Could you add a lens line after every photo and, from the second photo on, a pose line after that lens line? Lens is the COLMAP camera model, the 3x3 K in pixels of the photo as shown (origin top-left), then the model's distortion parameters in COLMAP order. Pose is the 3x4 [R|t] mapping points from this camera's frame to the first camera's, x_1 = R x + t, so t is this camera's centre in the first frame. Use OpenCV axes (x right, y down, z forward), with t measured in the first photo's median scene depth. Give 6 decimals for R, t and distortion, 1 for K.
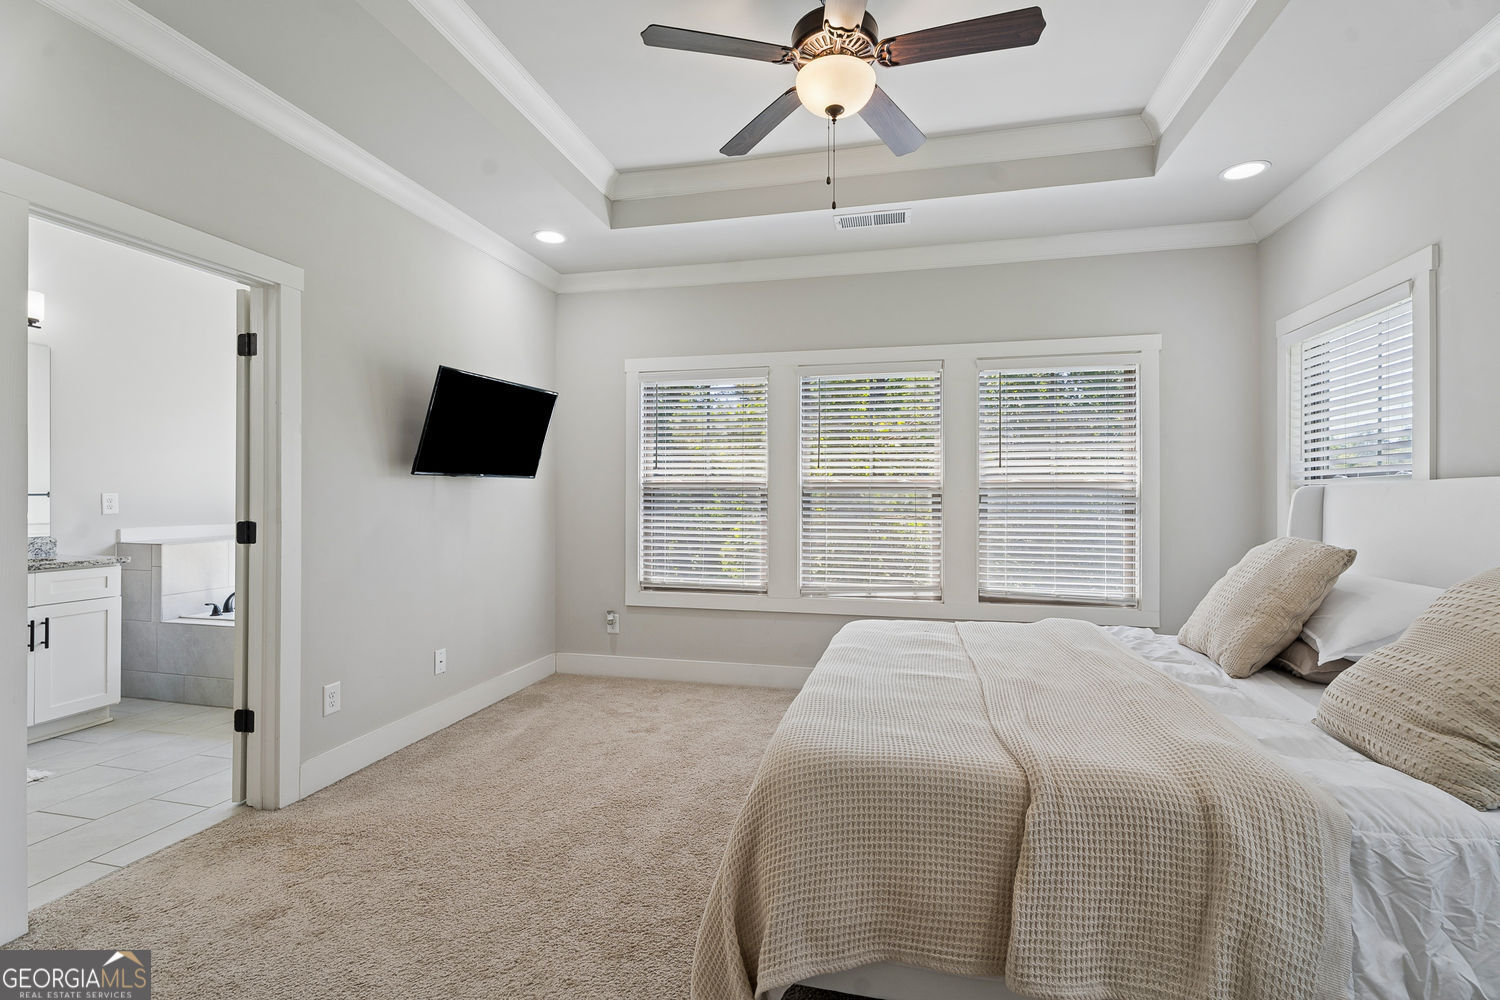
lens RADIAL K [[680.9, 0, 735.6], [0, 680.9, 494.0], [0, 0, 1]] dist [0.001509, -0.001671]
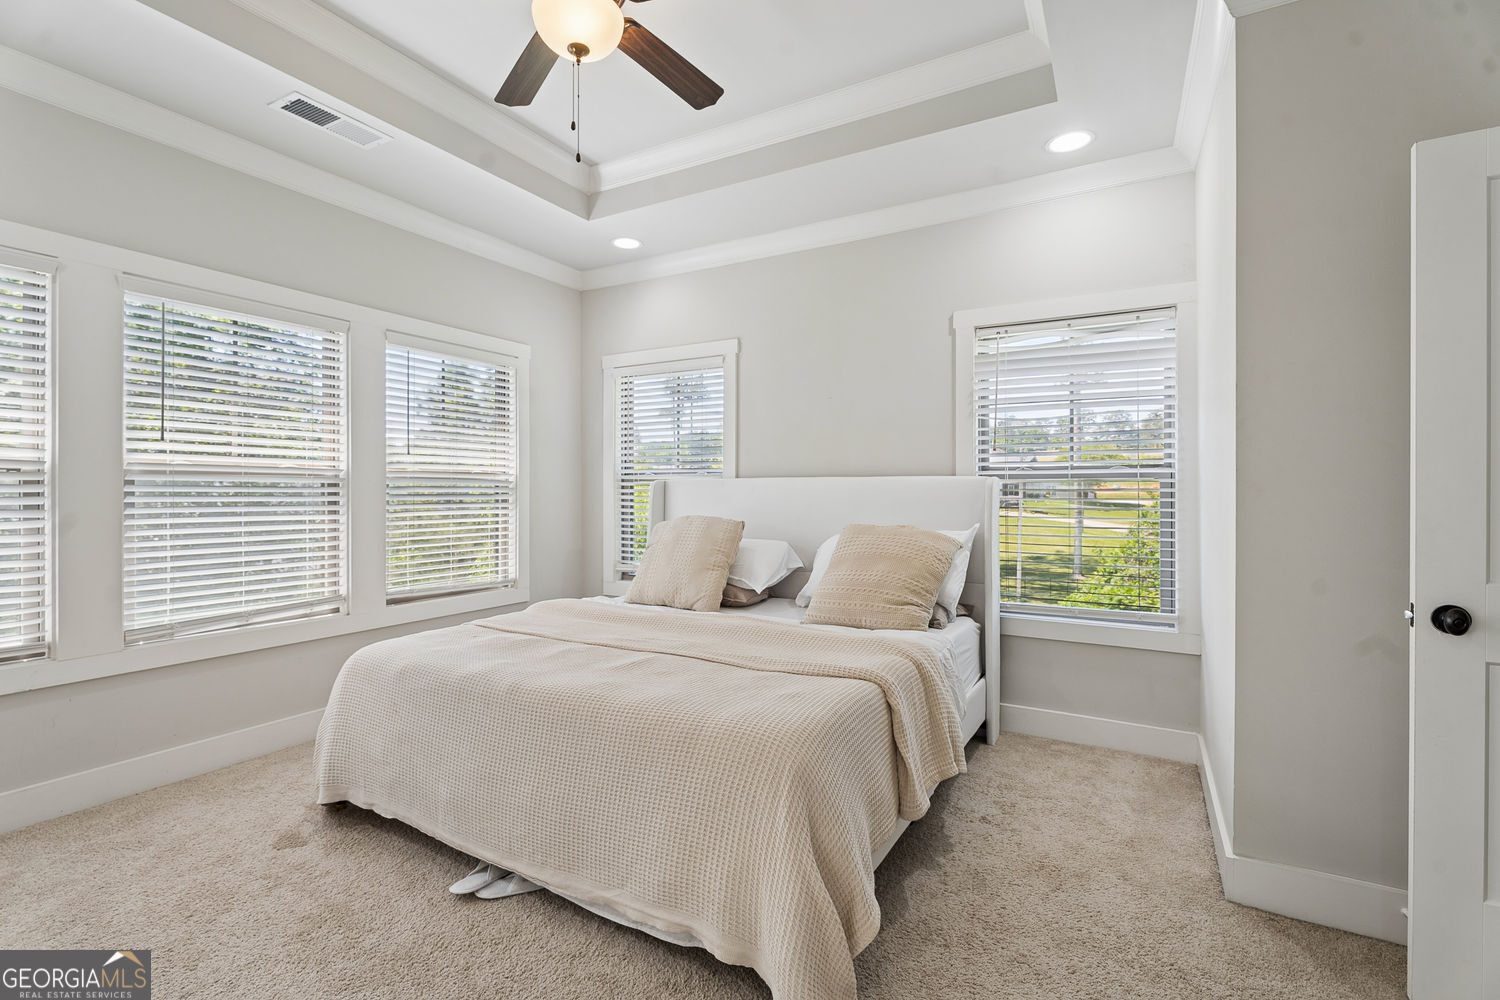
lens RADIAL K [[680.9, 0, 763.1], [0, 680.9, 496.6], [0, 0, 1]] dist [0.001509, -0.001671]
pose [[0.275775, -0.007041, 0.961197, -0.345259], [-0.004237, 0.999955, 0.008540, 0.006533], [-0.961213, -0.006428, 0.275732, 0.277081]]
